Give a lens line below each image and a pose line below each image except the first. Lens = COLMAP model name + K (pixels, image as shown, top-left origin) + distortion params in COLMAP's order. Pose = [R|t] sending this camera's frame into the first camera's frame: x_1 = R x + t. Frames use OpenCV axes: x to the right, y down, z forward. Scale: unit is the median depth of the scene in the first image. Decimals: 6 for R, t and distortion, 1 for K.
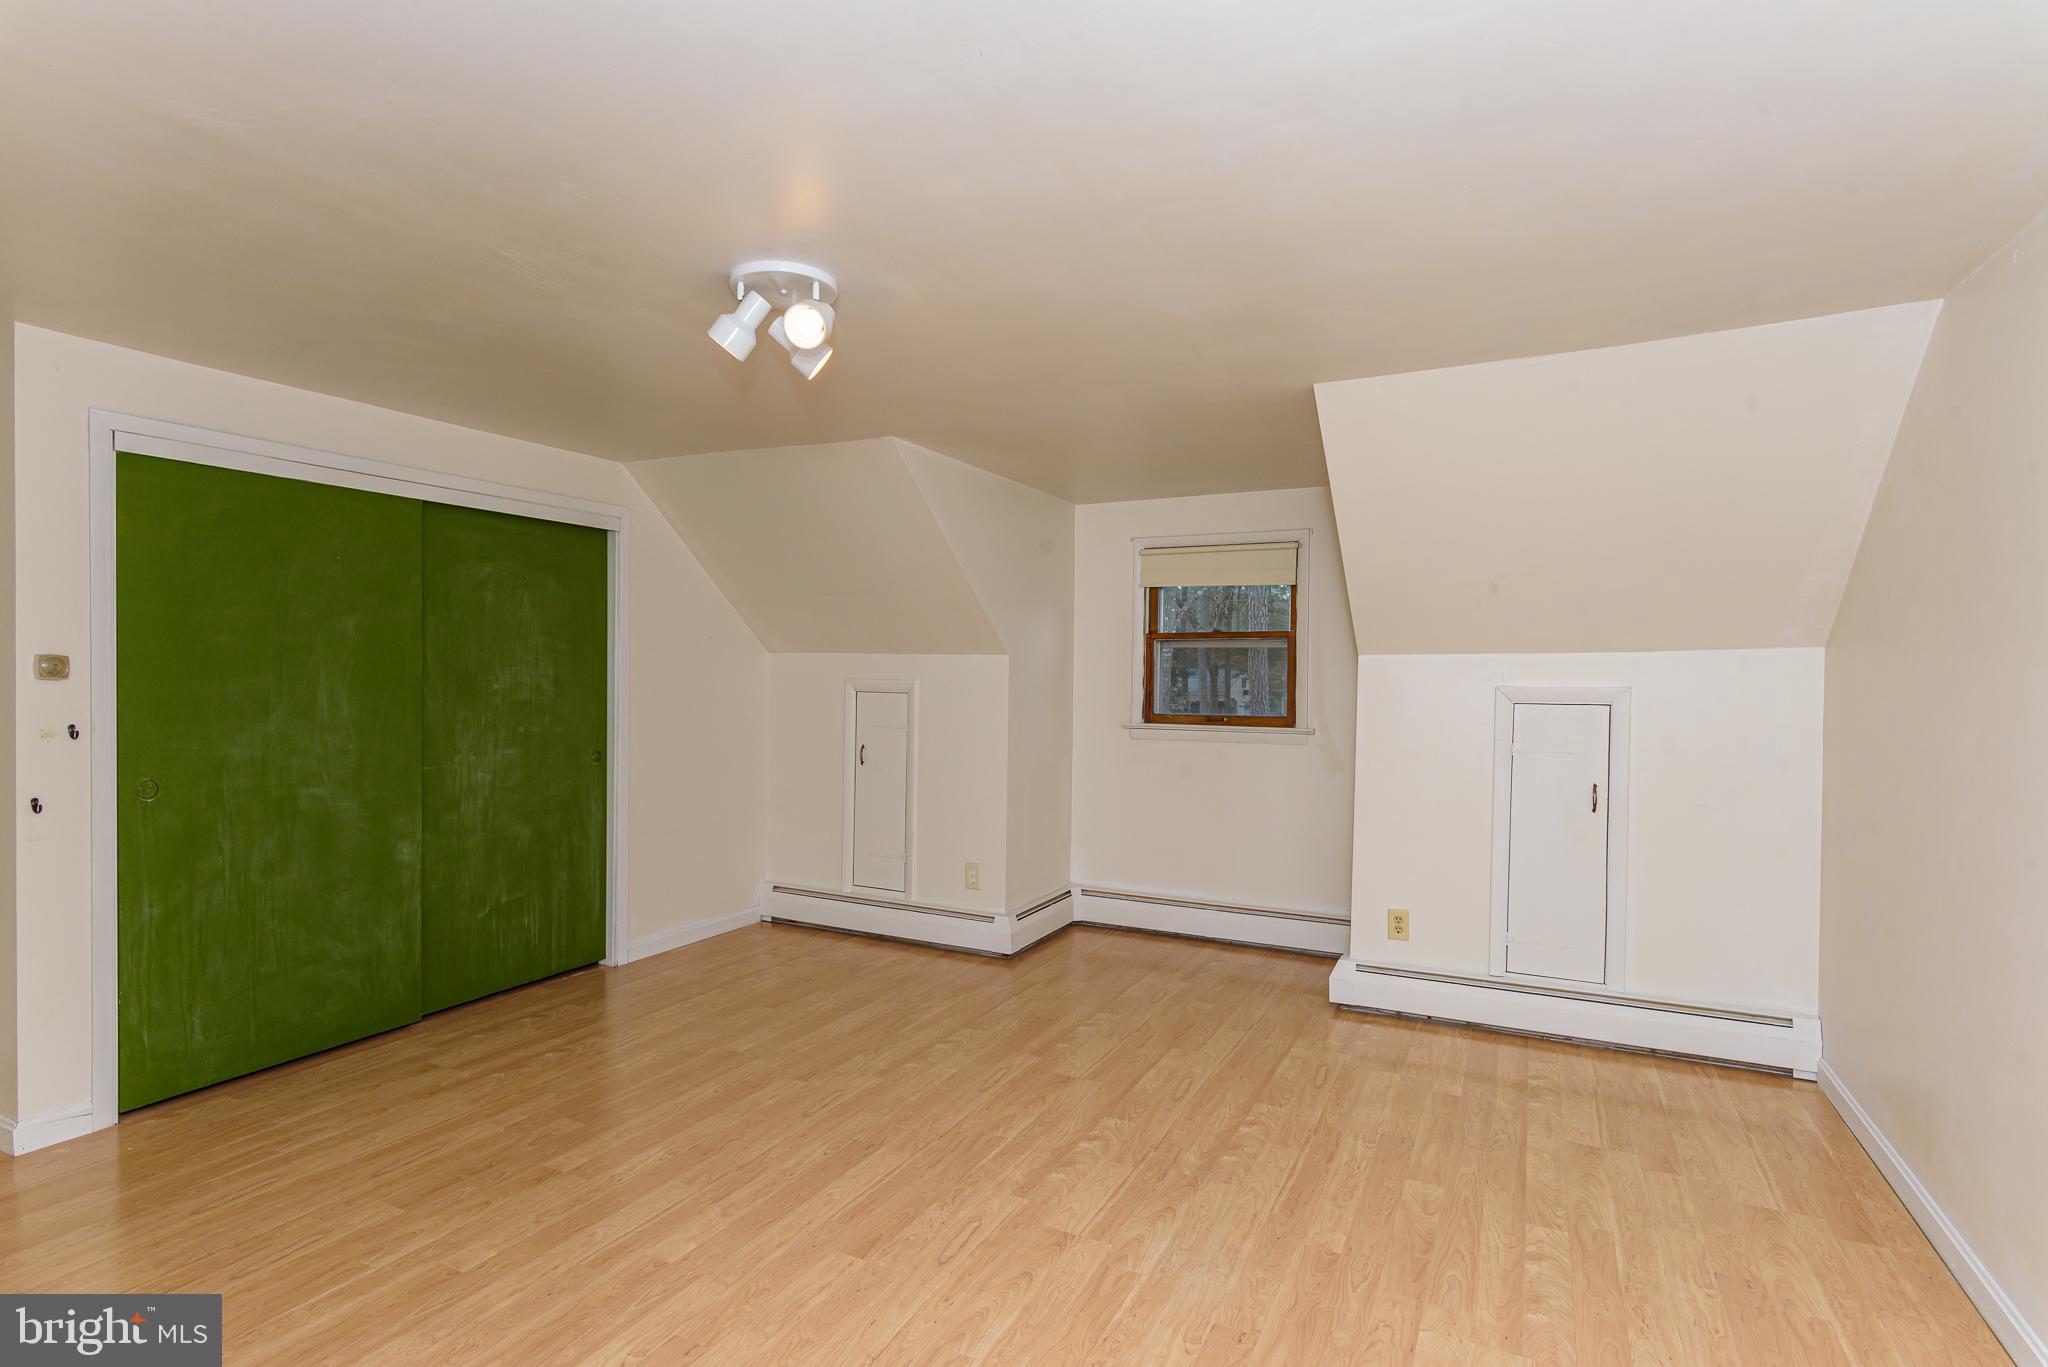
lens RADIAL K [[1008.4, 0, 1020.6], [0, 1008.4, 686.3], [0, 0, 1]] dist [0.005038, -0.001120]
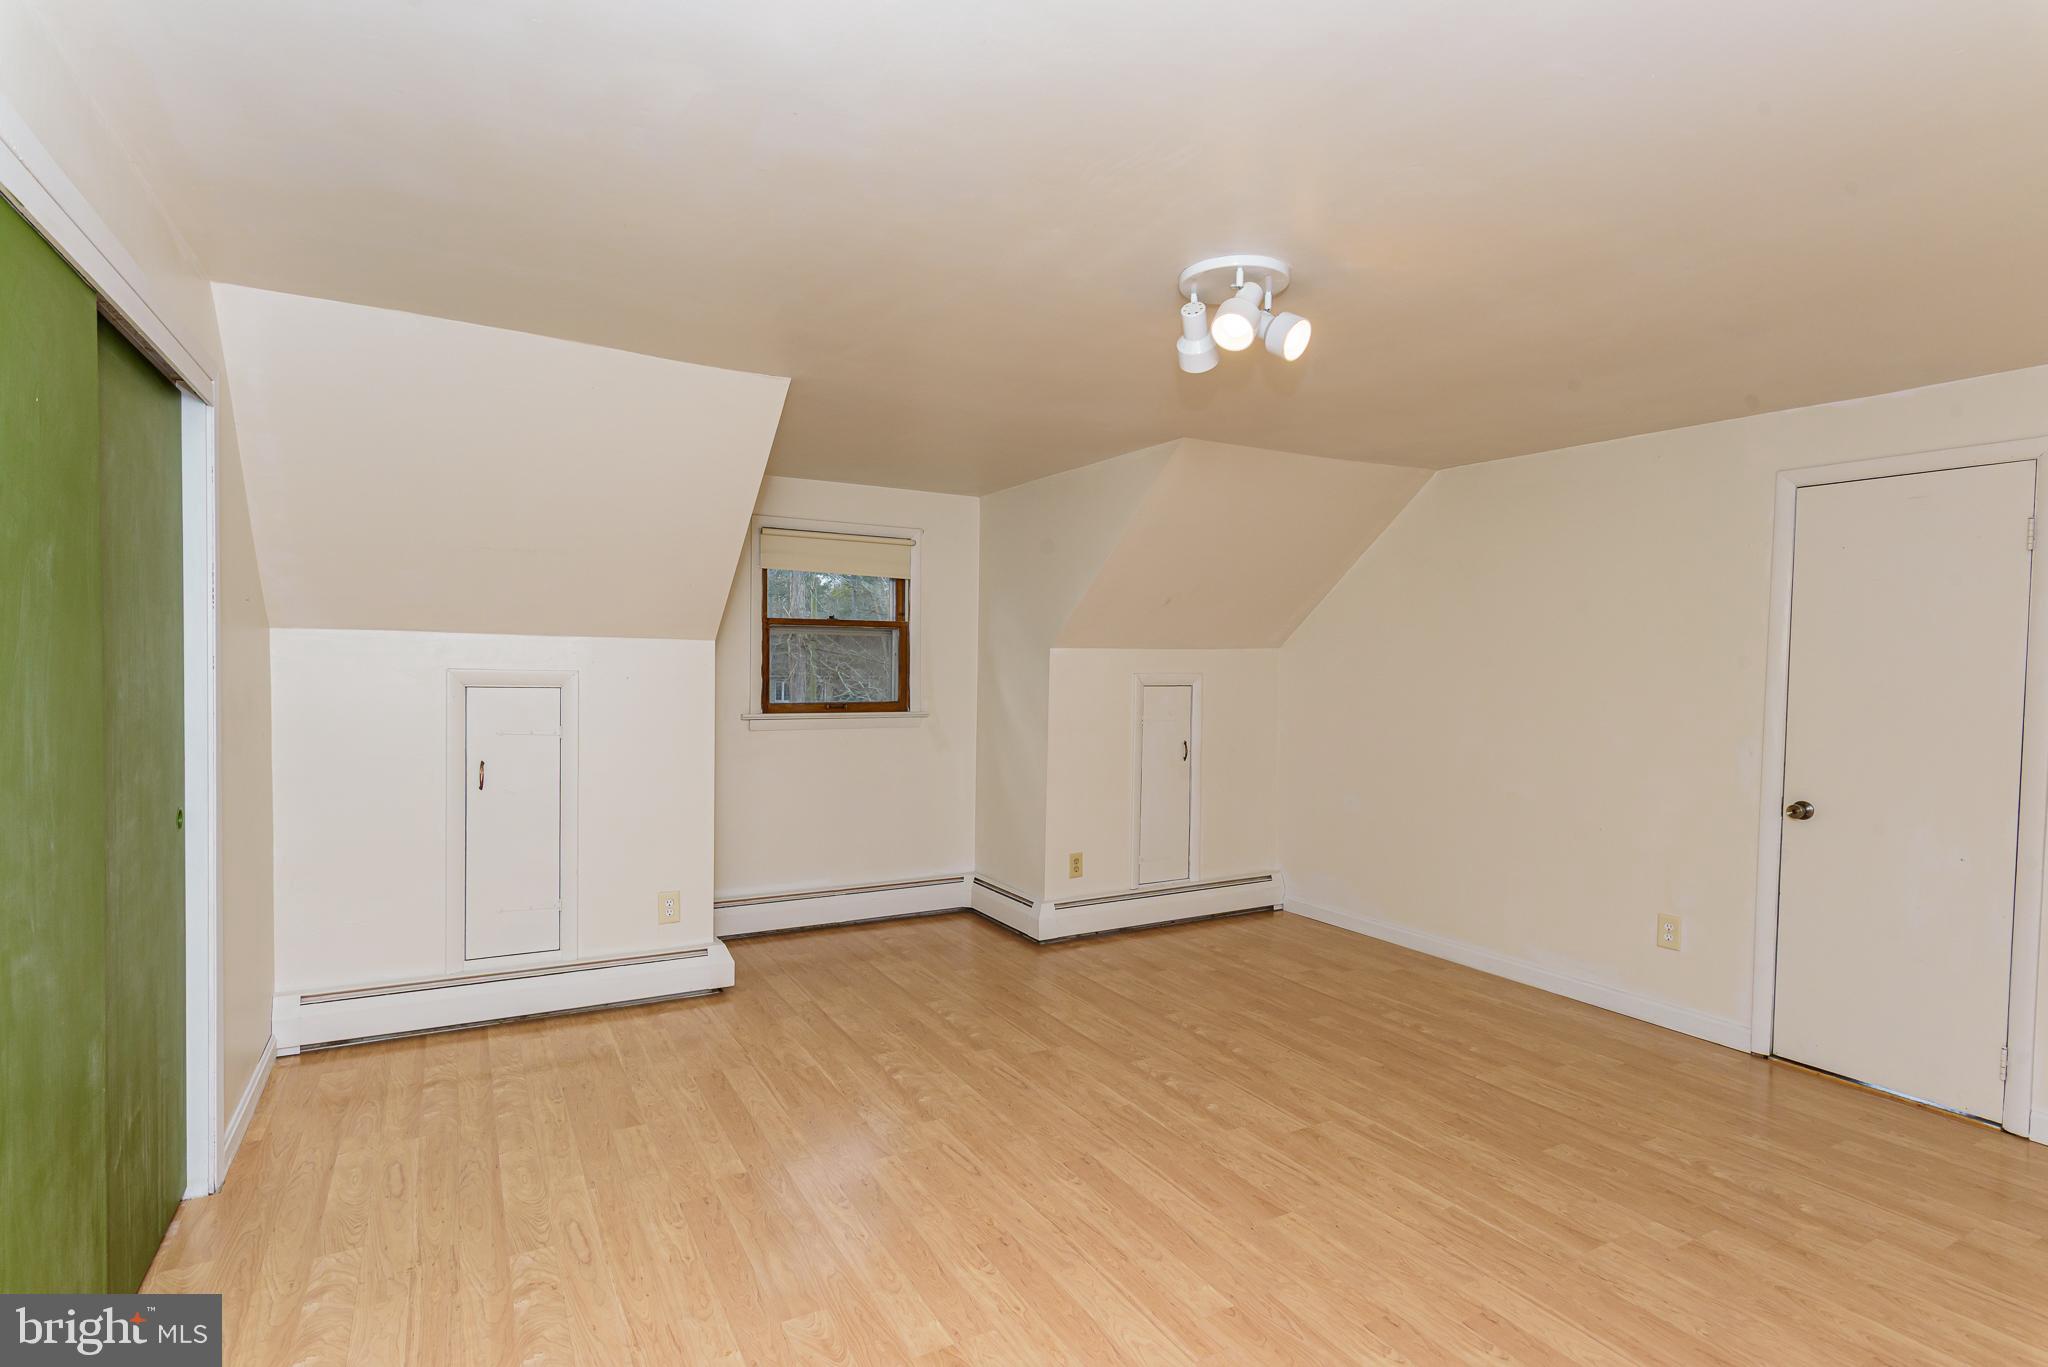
lens RADIAL K [[1008.4, 0, 1013.5], [0, 1008.4, 697.2], [0, 0, 1]] dist [0.005038, -0.001120]
pose [[0.559408, -0.029903, 0.828353, -0.729462], [0.005356, 0.999459, 0.032462, -0.010928], [-0.828875, -0.013723, 0.559265, 0.397450]]
